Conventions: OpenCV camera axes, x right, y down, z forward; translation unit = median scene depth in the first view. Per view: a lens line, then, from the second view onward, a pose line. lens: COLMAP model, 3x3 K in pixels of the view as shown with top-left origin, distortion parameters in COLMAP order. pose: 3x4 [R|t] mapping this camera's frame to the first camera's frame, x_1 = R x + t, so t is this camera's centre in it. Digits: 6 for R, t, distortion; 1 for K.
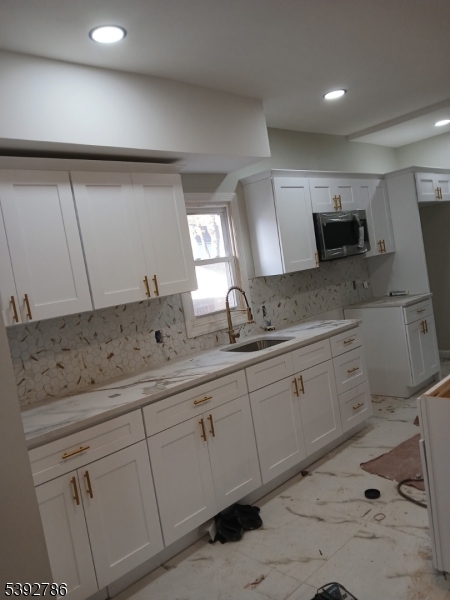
lens RADIAL K [[459.1, 0, 225.0], [0, 459.1, 300.0], [0, 0, 1]] dist [0.000580, -0.000127]
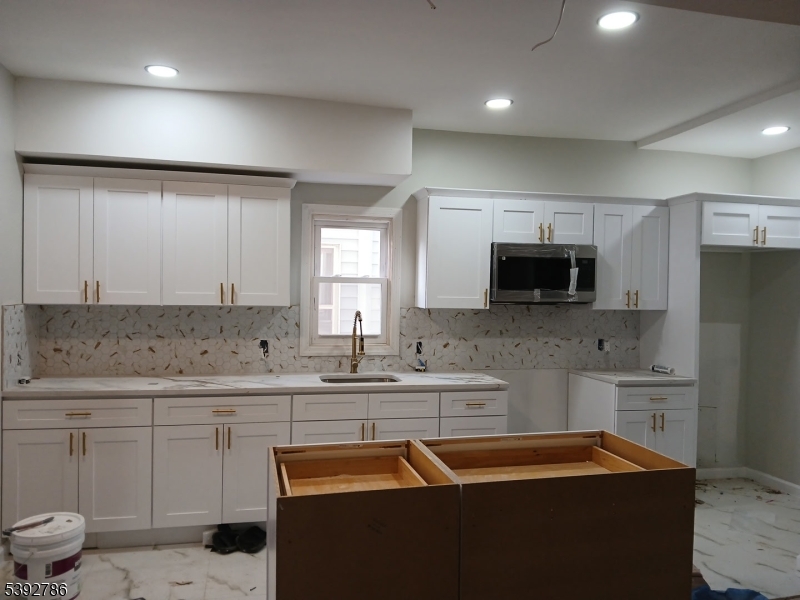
lens RADIAL K [[603.0, 0, 399.3], [0, 603.0, 311.0], [0, 0, 1]] dist [0.003961, -0.002719]
pose [[0.857067, 0.184291, -0.481116, 0.705489], [-0.185316, 0.981607, 0.045879, -0.106757], [0.480722, 0.049837, 0.875456, -0.005432]]
